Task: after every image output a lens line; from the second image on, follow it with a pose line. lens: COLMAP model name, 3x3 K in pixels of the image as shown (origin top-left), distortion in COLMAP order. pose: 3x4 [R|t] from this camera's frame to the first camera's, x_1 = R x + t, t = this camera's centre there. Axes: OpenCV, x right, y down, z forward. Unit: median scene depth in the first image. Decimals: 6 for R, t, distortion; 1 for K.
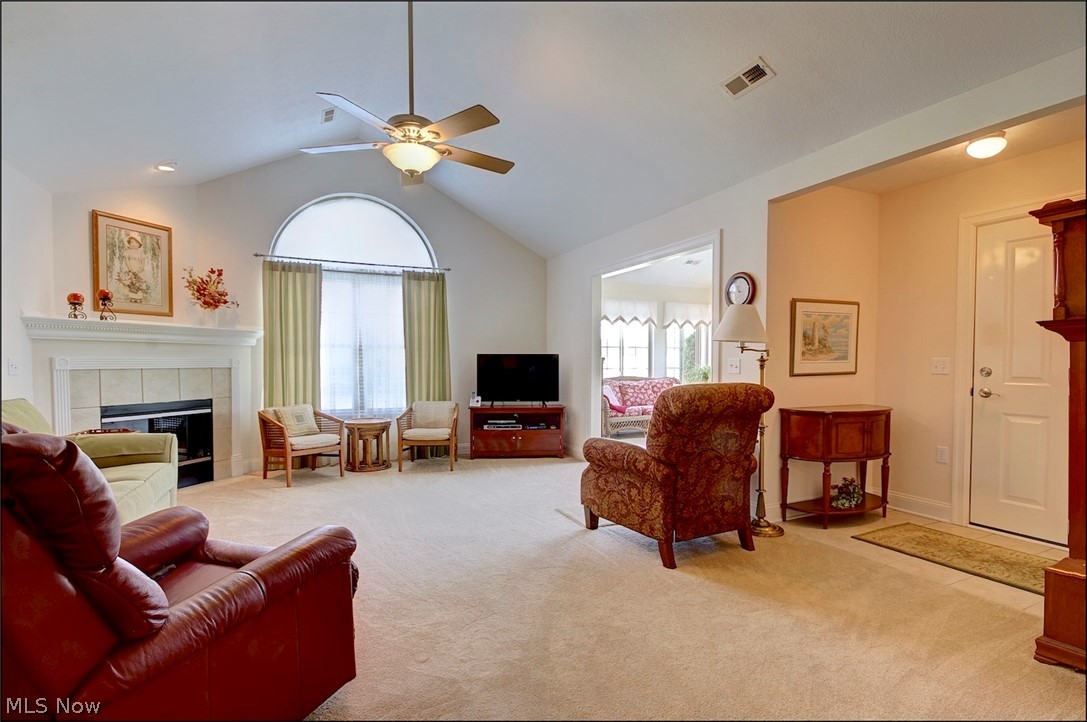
lens RADIAL K [[512.1, 0, 538.9], [0, 512.1, 375.8], [0, 0, 1]] dist [0.035875, -0.015748]
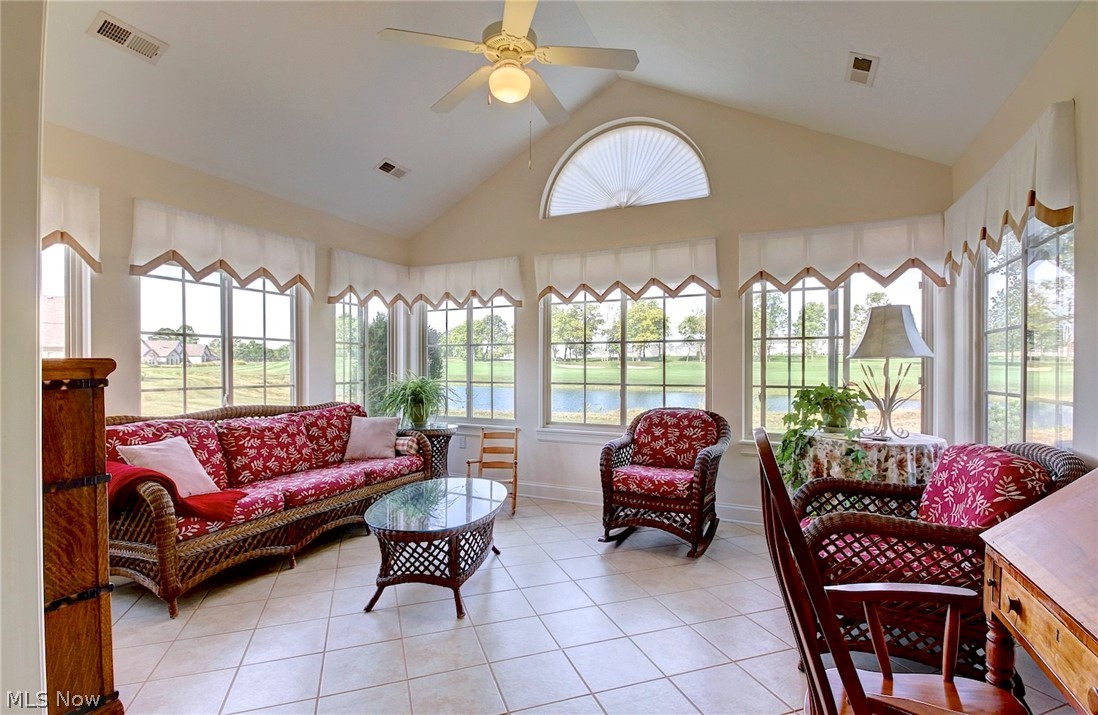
lens RADIAL K [[507.4, 0, 540.0], [0, 507.4, 370.7], [0, 0, 1]] dist [0.011879, -0.010670]
pose [[0.777118, -0.002779, 0.629349, 0.161449], [0.017031, 0.999717, -0.016614, -0.027585], [-0.629124, 0.023629, 0.776945, 0.851358]]
